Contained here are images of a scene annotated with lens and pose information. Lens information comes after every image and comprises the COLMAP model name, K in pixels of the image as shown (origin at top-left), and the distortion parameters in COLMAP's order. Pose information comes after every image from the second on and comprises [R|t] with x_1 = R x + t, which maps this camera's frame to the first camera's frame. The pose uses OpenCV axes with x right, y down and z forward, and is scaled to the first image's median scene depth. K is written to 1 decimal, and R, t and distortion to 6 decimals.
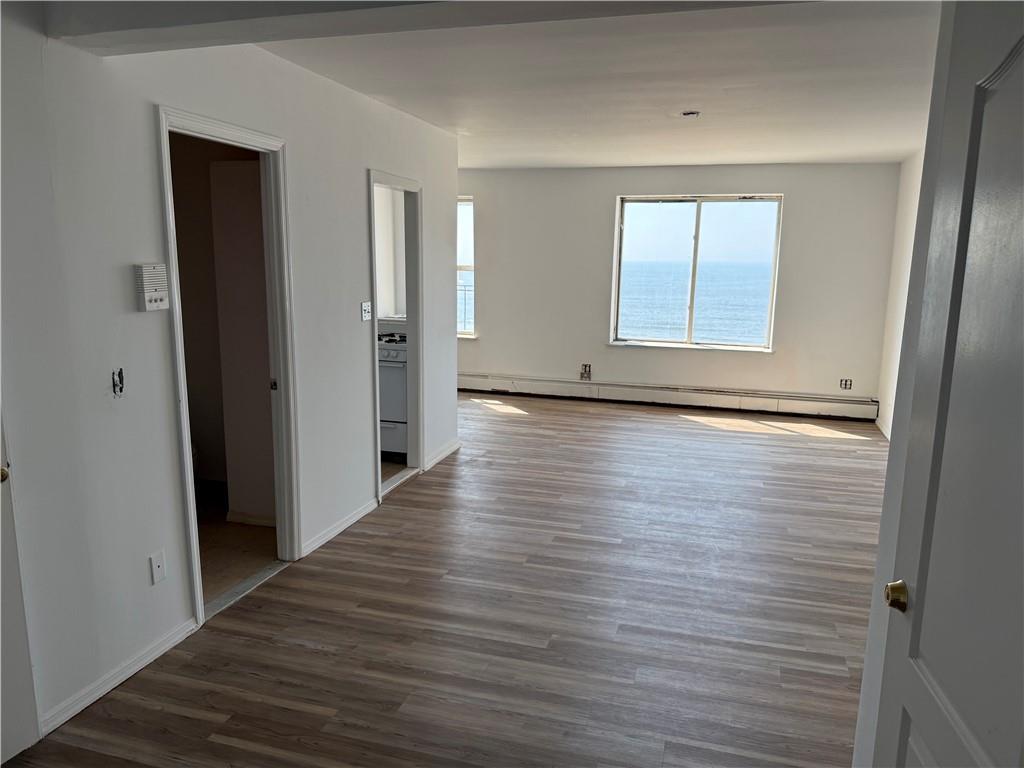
lens RADIAL K [[714.0, 0, 510.9], [0, 714.0, 386.0], [0, 0, 1]] dist [0.148943, -0.310059]
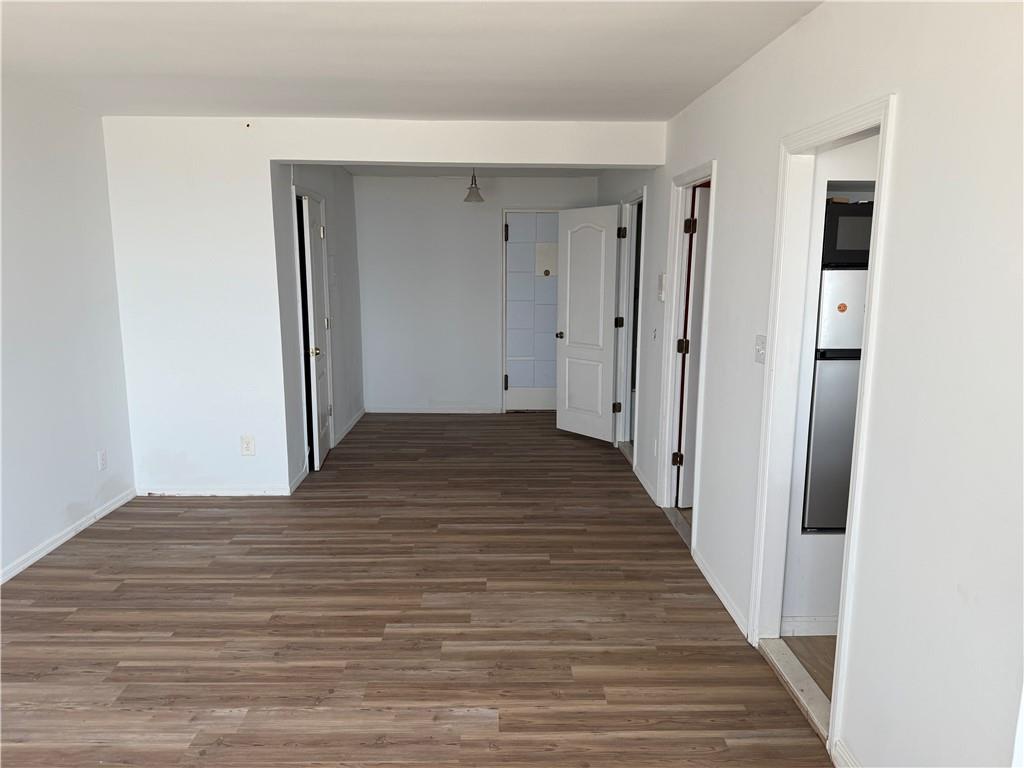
lens RADIAL K [[714.0, 0, 510.9], [0, 714.0, 386.0], [0, 0, 1]] dist [0.148943, -0.310059]
pose [[-0.951903, 0.031995, -0.304723, 0.140887], [-0.073565, 0.941576, 0.328668, -0.165510], [0.297435, 0.335277, -0.893936, 0.916589]]
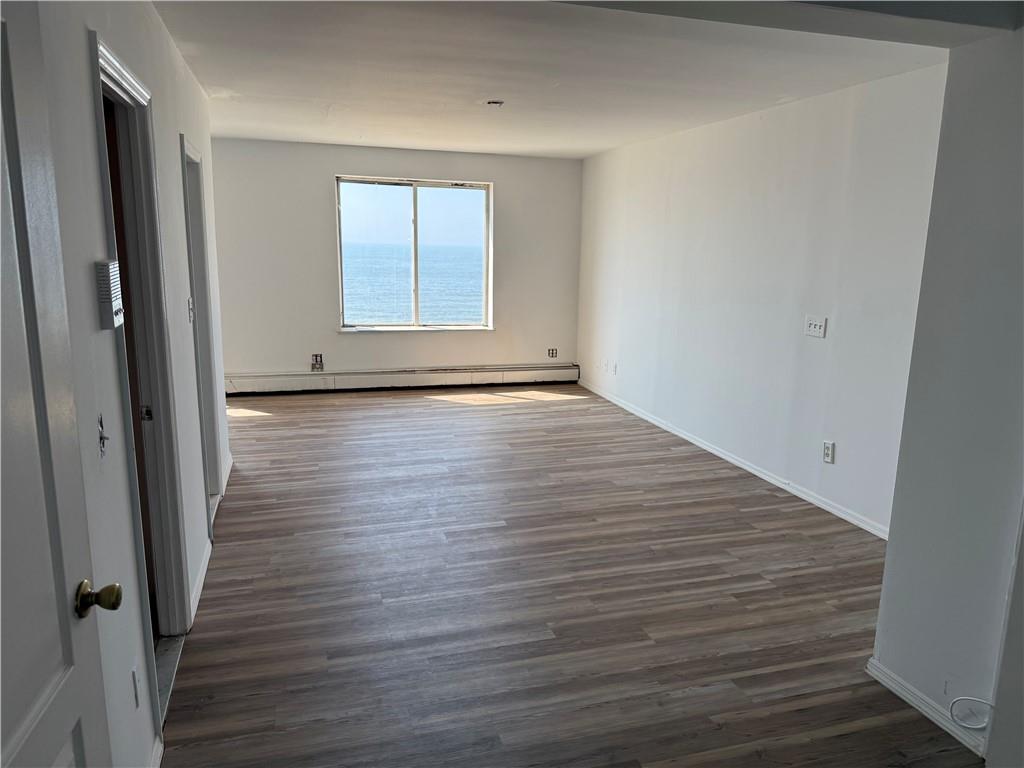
lens RADIAL K [[714.0, 0, 510.9], [0, 714.0, 386.0], [0, 0, 1]] dist [0.148943, -0.310059]
pose [[0.839524, -0.107794, 0.532523, -0.201153], [0.093072, 0.994166, 0.054511, -0.018116], [-0.535292, 0.003800, 0.844658, 0.073658]]
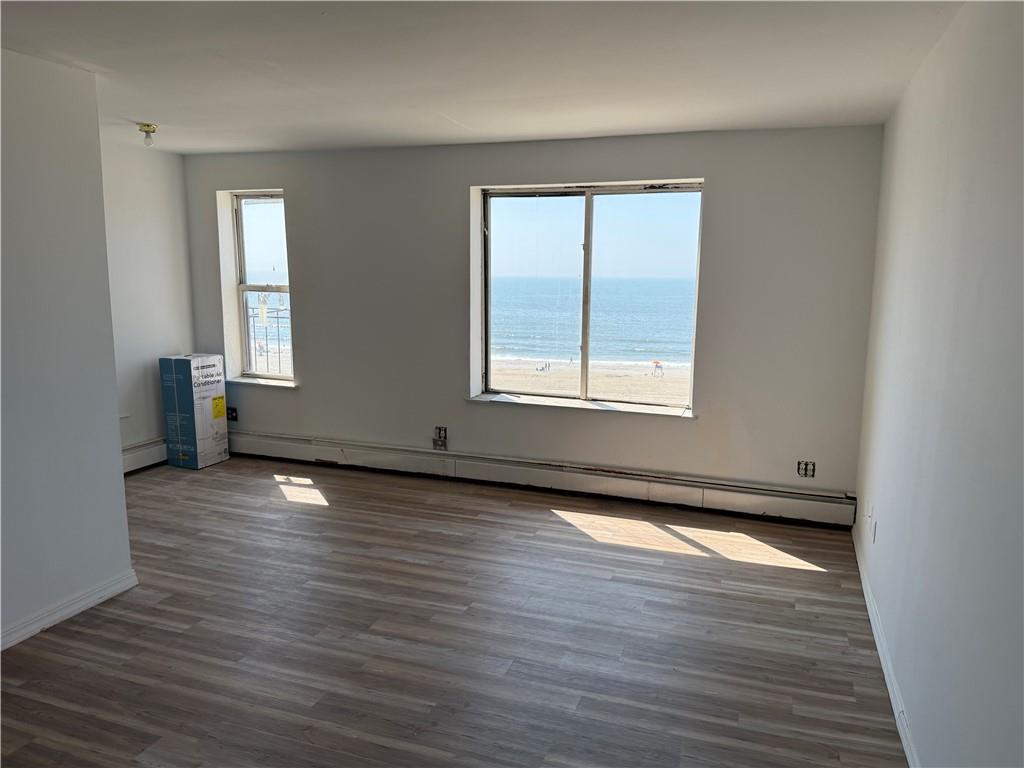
lens RADIAL K [[714.0, 0, 510.9], [0, 714.0, 386.0], [0, 0, 1]] dist [0.148943, -0.310059]
pose [[0.997764, 0.004006, -0.066719, 0.236232], [-0.005451, 0.999754, -0.021491, -0.059972], [0.066616, 0.021807, 0.997540, 0.327397]]
